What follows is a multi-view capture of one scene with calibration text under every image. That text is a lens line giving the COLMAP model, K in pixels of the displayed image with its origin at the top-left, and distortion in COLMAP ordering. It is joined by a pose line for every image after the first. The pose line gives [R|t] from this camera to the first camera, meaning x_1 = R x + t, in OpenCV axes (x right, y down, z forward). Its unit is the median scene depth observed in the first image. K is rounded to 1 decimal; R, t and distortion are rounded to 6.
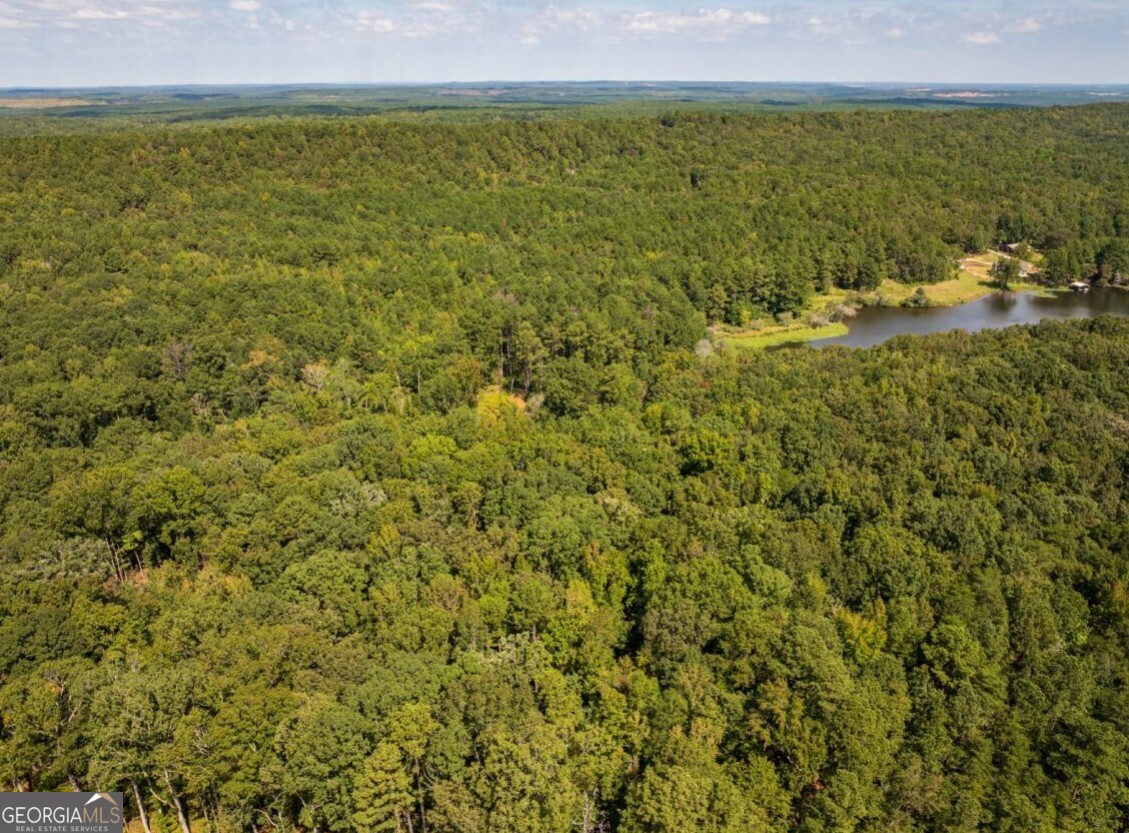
lens RADIAL K [[787.7, 0, 564.5], [0, 787.7, 416.5], [0, 0, 1]] dist [-0.047017, 0.011936]
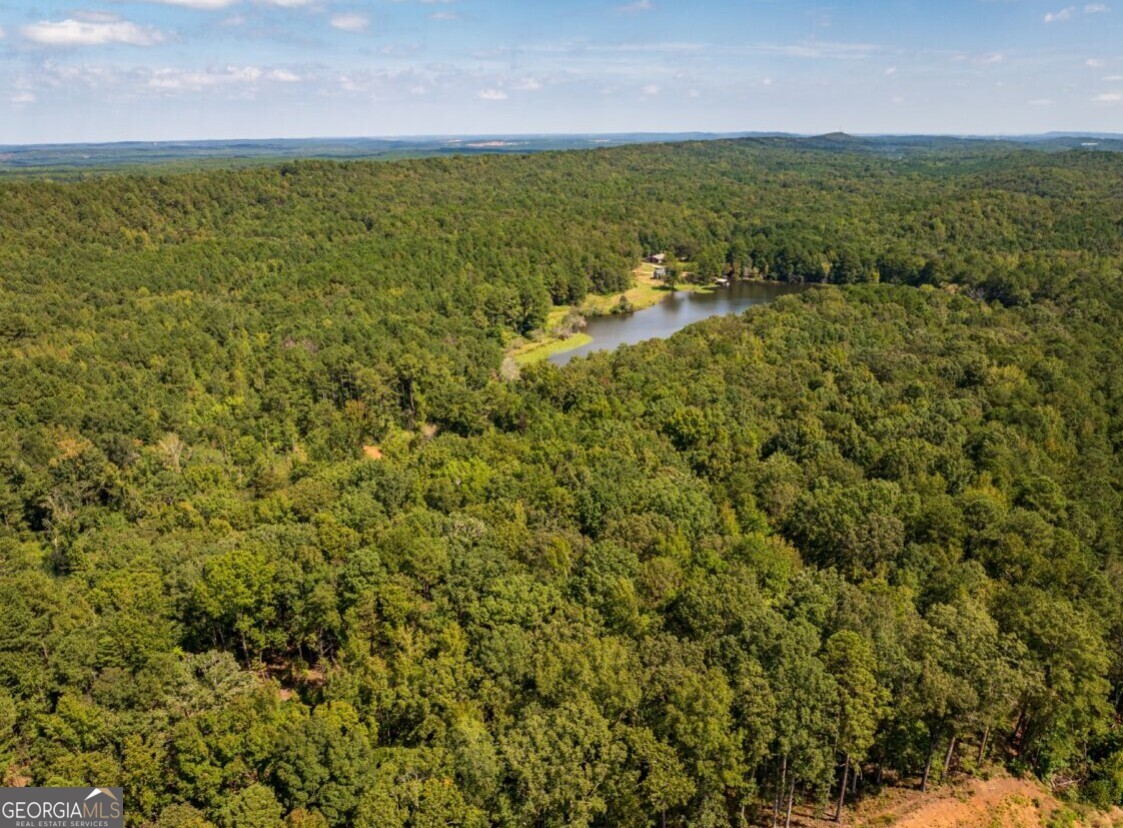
lens RADIAL K [[783.5, 0, 561.5], [0, 783.5, 414.0], [0, 0, 1]] dist [-0.047017, 0.011936]
pose [[0.863315, -0.173315, 0.473972, -0.185946], [0.202623, 0.979195, -0.011011, 0.000014], [-0.462203, 0.105543, 0.880471, 0.041925]]
